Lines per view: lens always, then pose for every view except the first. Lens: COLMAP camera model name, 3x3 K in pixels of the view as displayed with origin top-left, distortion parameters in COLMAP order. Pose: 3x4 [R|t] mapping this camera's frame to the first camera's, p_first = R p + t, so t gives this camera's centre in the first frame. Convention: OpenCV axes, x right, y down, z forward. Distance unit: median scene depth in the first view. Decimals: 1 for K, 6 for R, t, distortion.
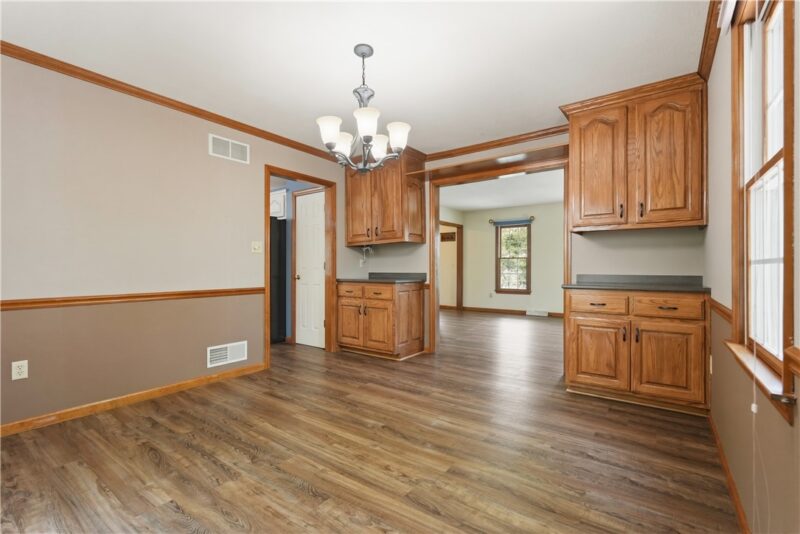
lens RADIAL K [[364.9, 0, 398.5], [0, 364.9, 270.2], [0, 0, 1]] dist [-0.002285, -0.000238]
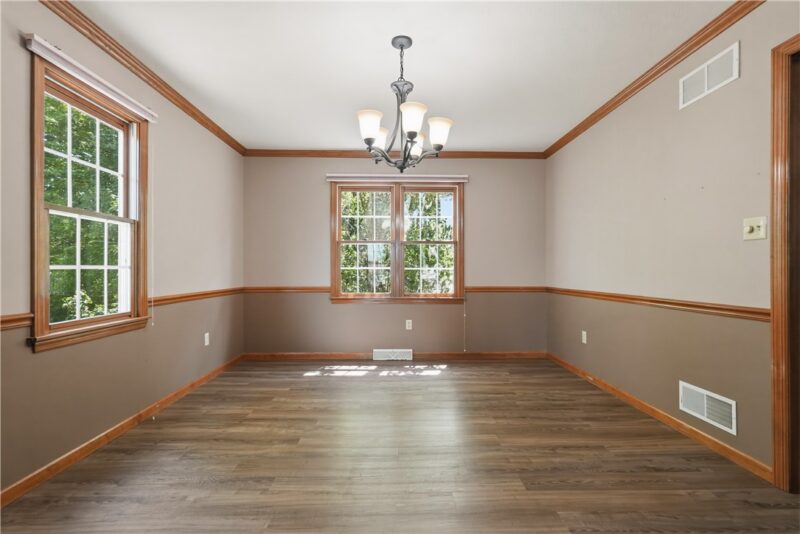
lens RADIAL K [[342.6, 0, 396.7], [0, 342.6, 265.9], [0, 0, 1]] dist [-0.004870, 0.000214]
pose [[-0.785386, -0.006576, -0.618971, 0.428582], [0.001161, 0.999926, -0.012096, -0.006748], [0.619005, -0.010219, -0.785320, 1.539065]]
